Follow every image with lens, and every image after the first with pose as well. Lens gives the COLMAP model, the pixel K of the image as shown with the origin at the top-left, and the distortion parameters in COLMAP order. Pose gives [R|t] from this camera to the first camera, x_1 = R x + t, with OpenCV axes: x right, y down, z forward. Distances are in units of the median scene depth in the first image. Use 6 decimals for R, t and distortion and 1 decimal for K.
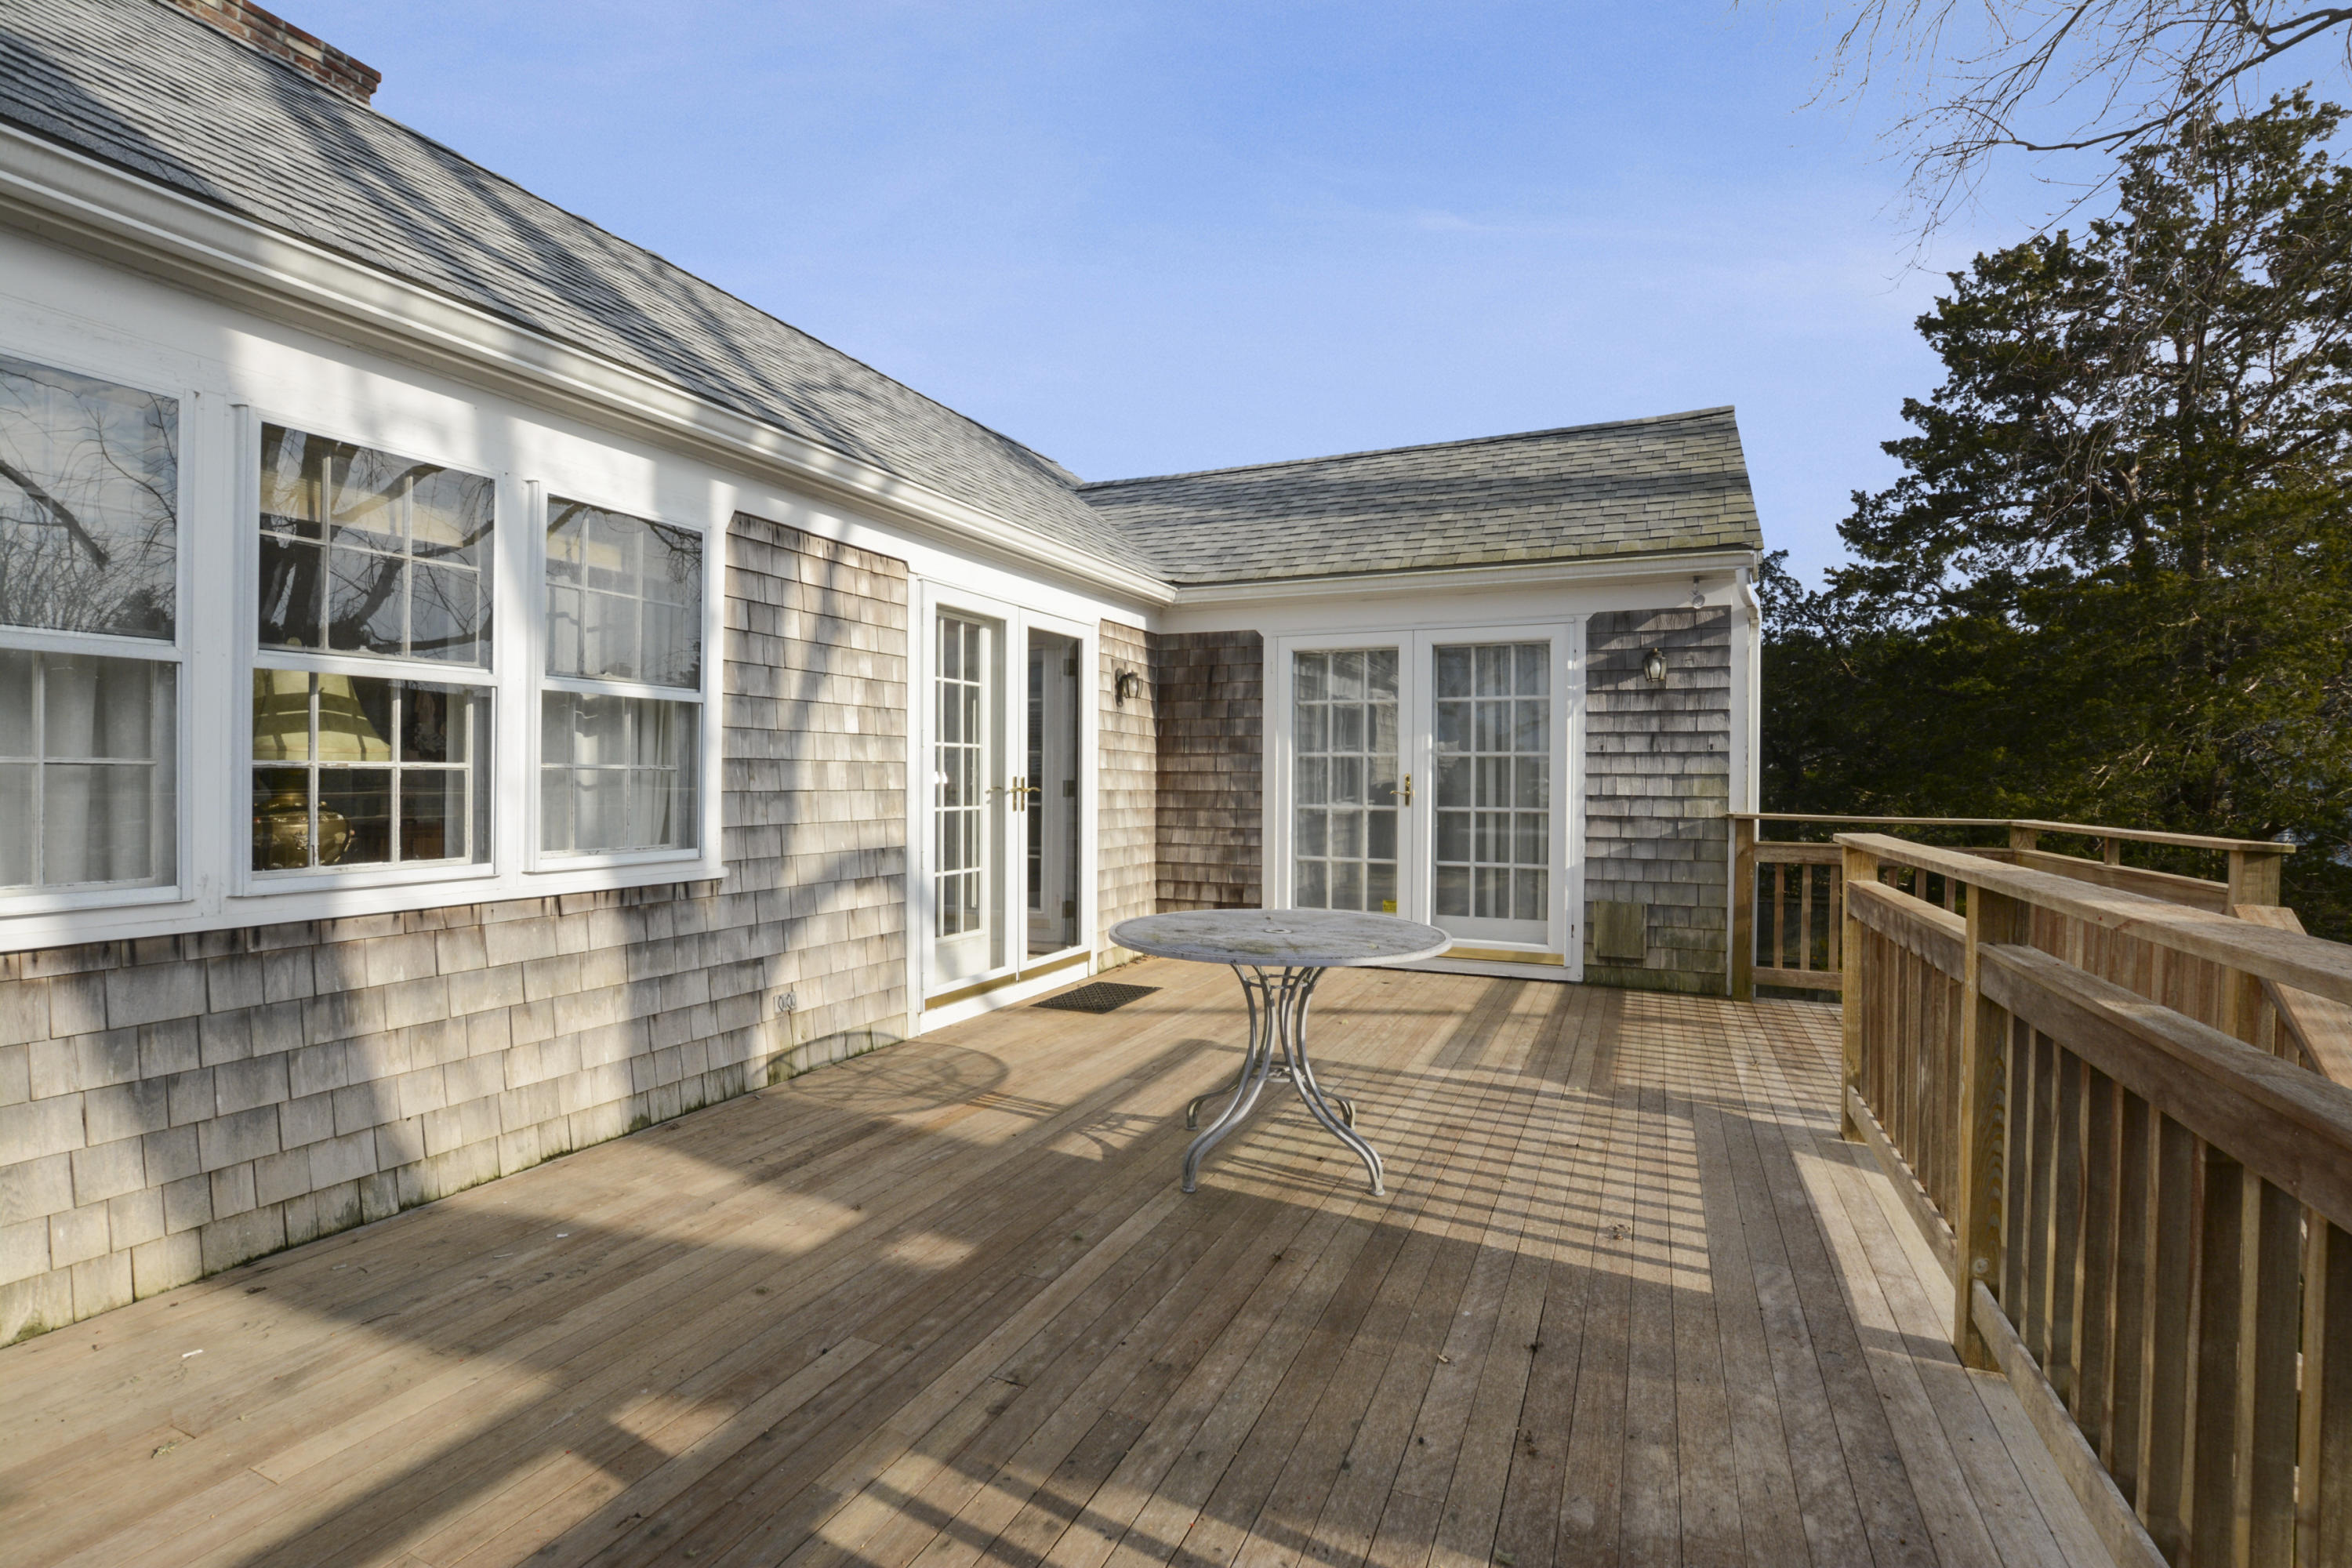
lens RADIAL K [[1053.5, 0, 1174.9], [0, 1053.5, 769.8], [0, 0, 1]] dist [-0.025762, 0.001708]
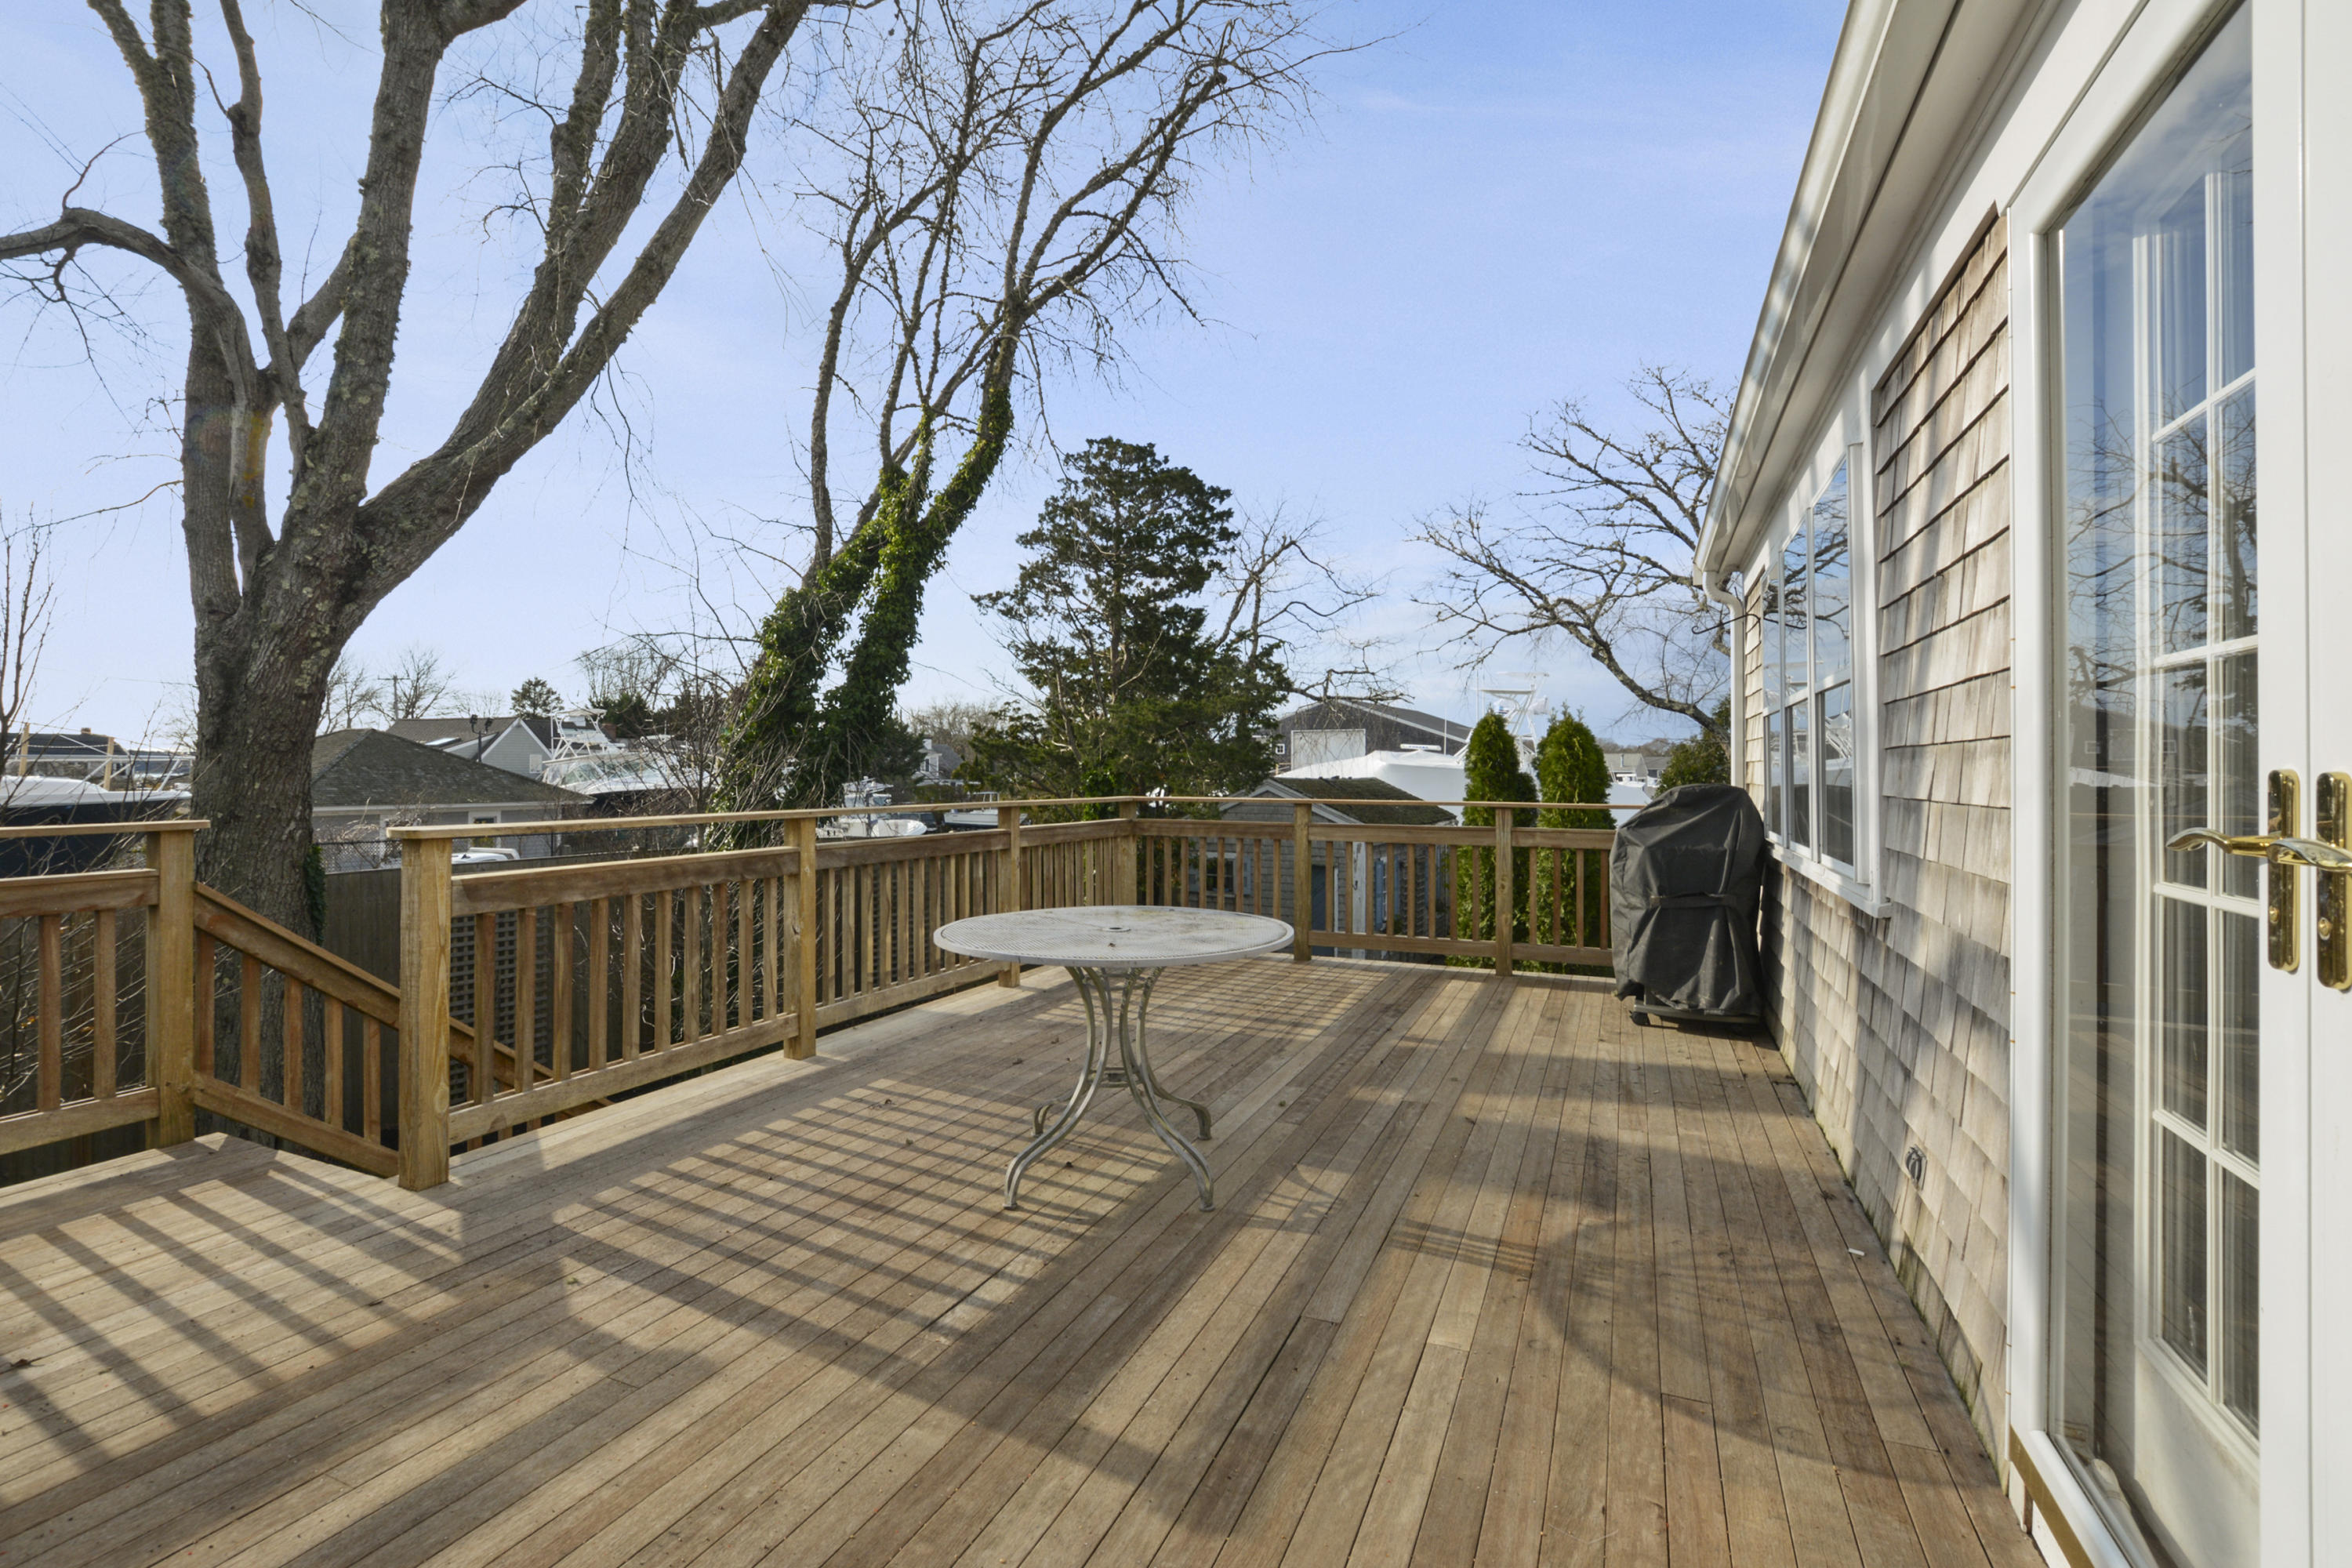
lens RADIAL K [[1053.5, 0, 1184.6], [0, 1053.5, 769.3], [0, 0, 1]] dist [-0.025762, 0.001708]
pose [[-0.999644, -0.013024, -0.023299, 0.052630], [-0.012865, 0.999893, -0.006944, 0.012152], [0.023387, -0.006642, -0.999704, 1.694825]]
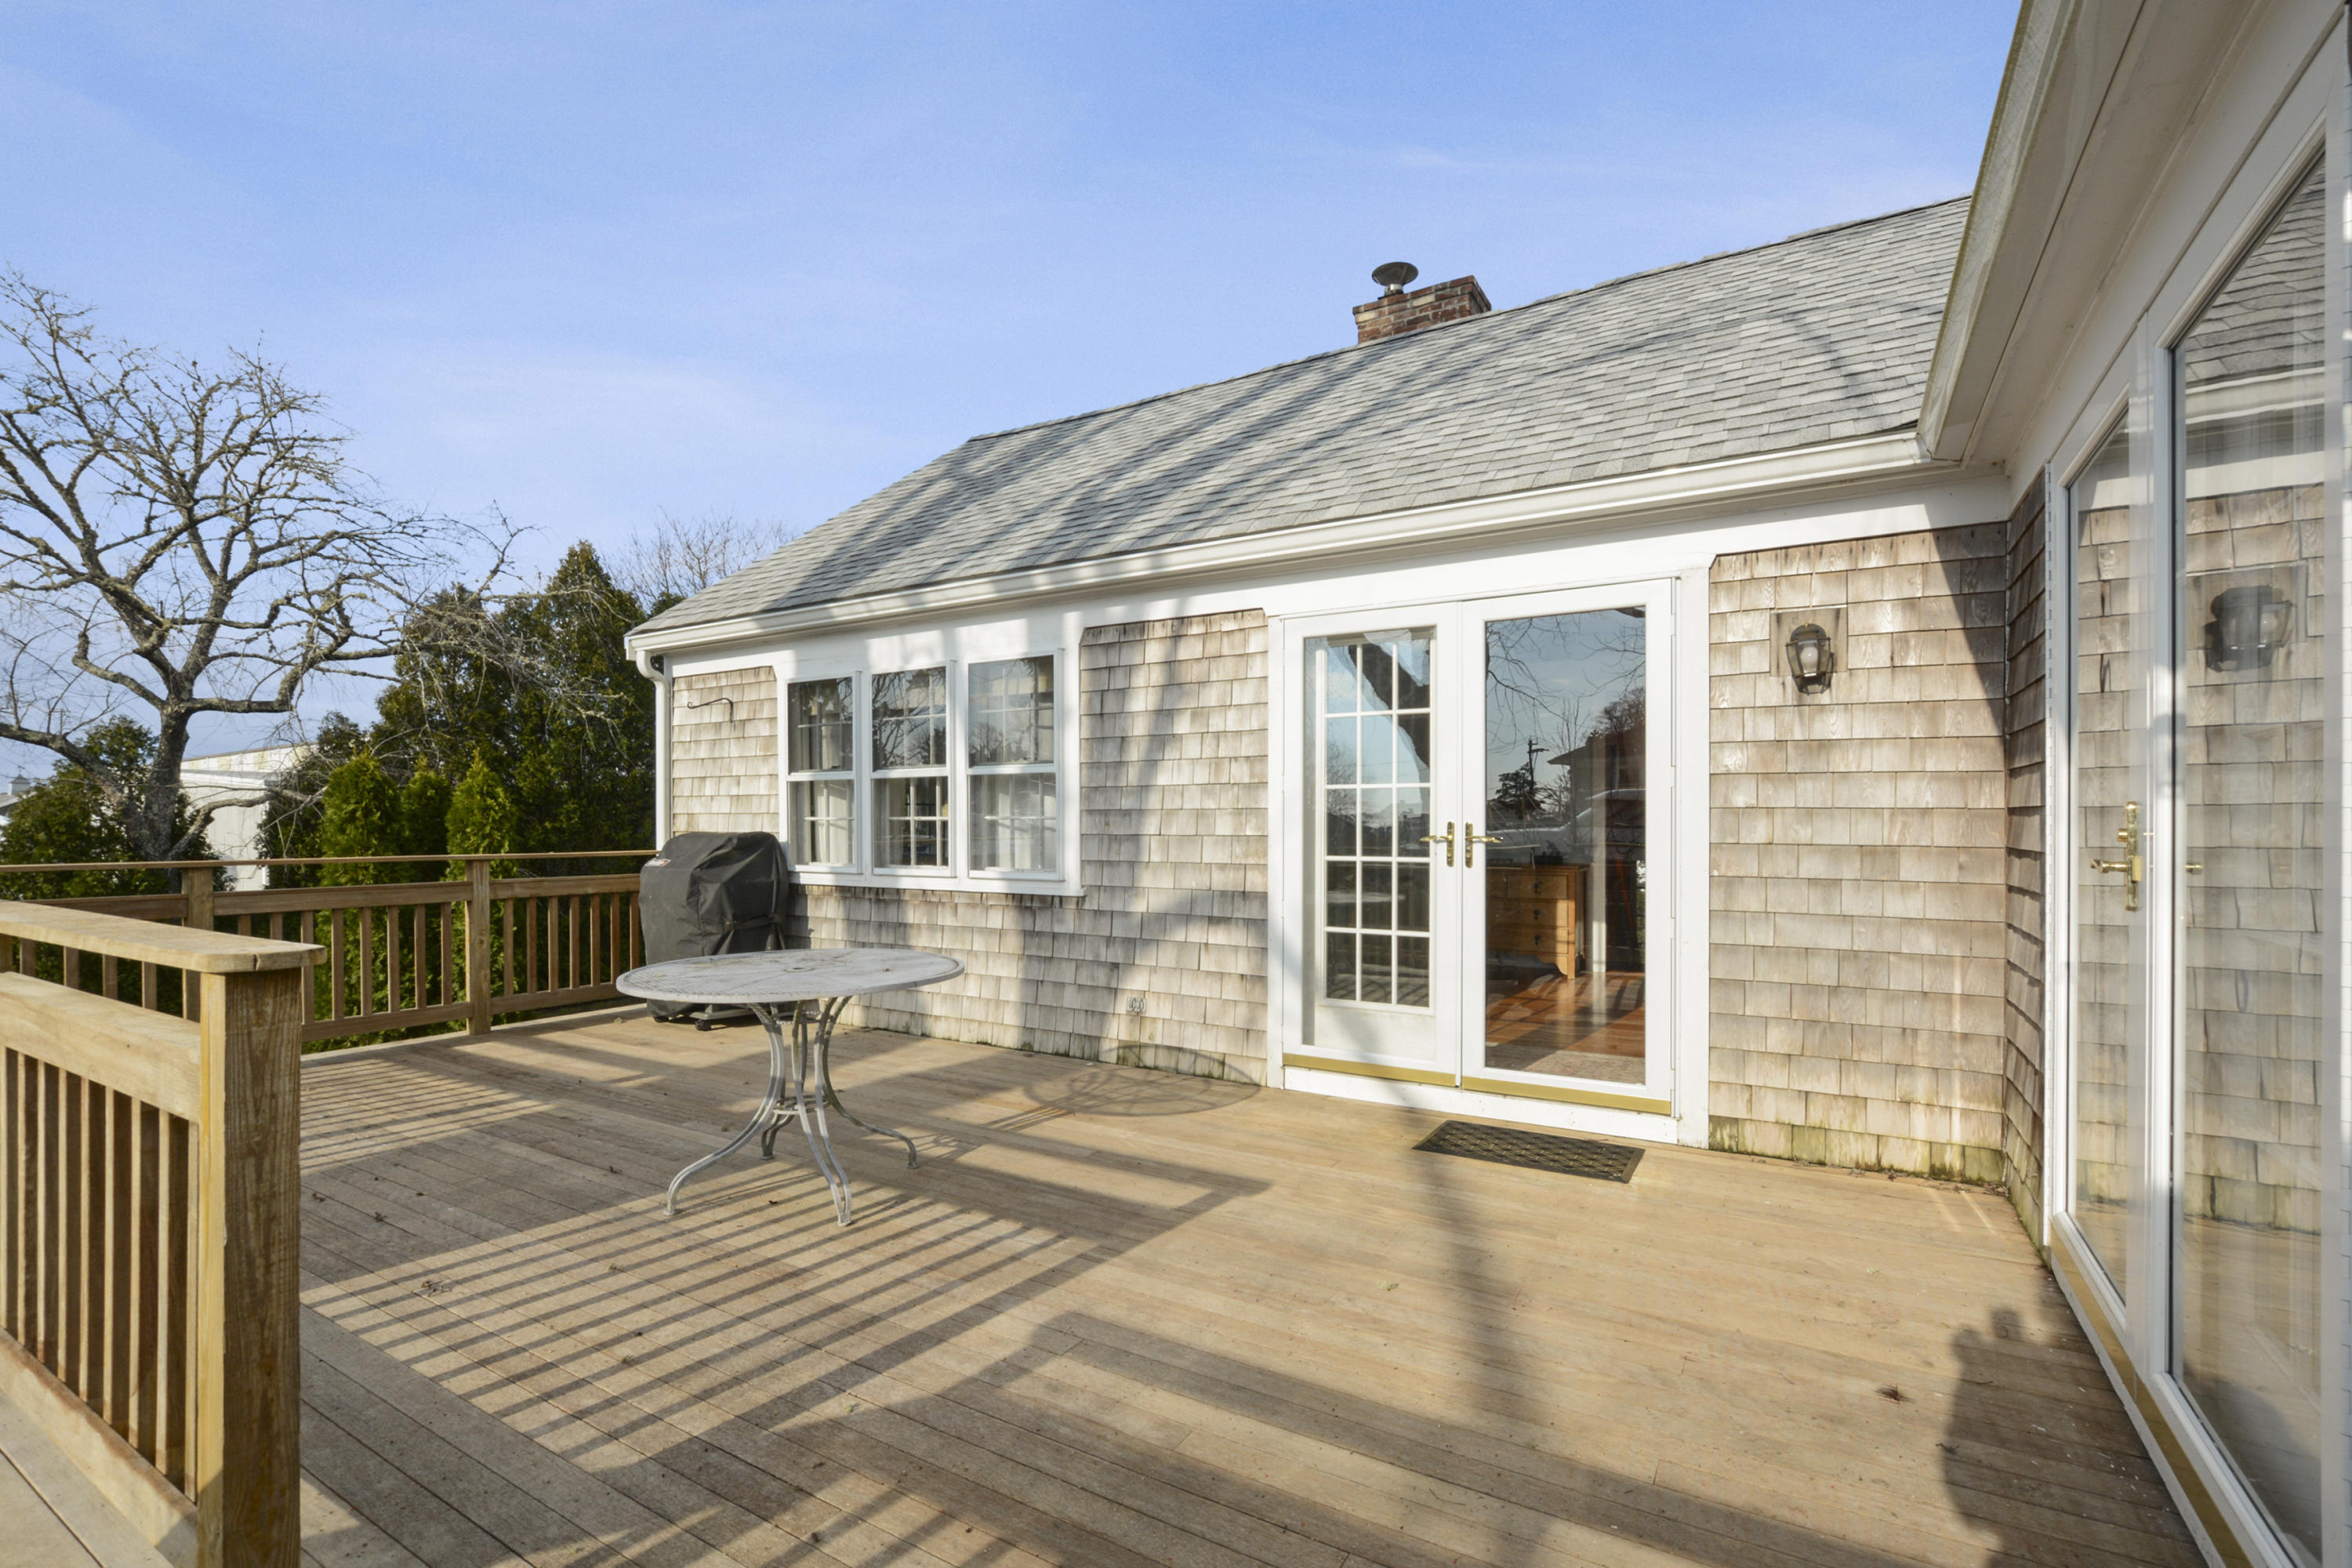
lens RADIAL K [[1053.5, 0, 1181.7], [0, 1053.5, 824.7], [0, 0, 1]] dist [-0.025762, 0.001708]
pose [[-0.115071, -0.004027, -0.993349, 0.935613], [0.006105, 0.999970, -0.004761, 0.015422], [0.993338, -0.006612, -0.115043, 1.297020]]
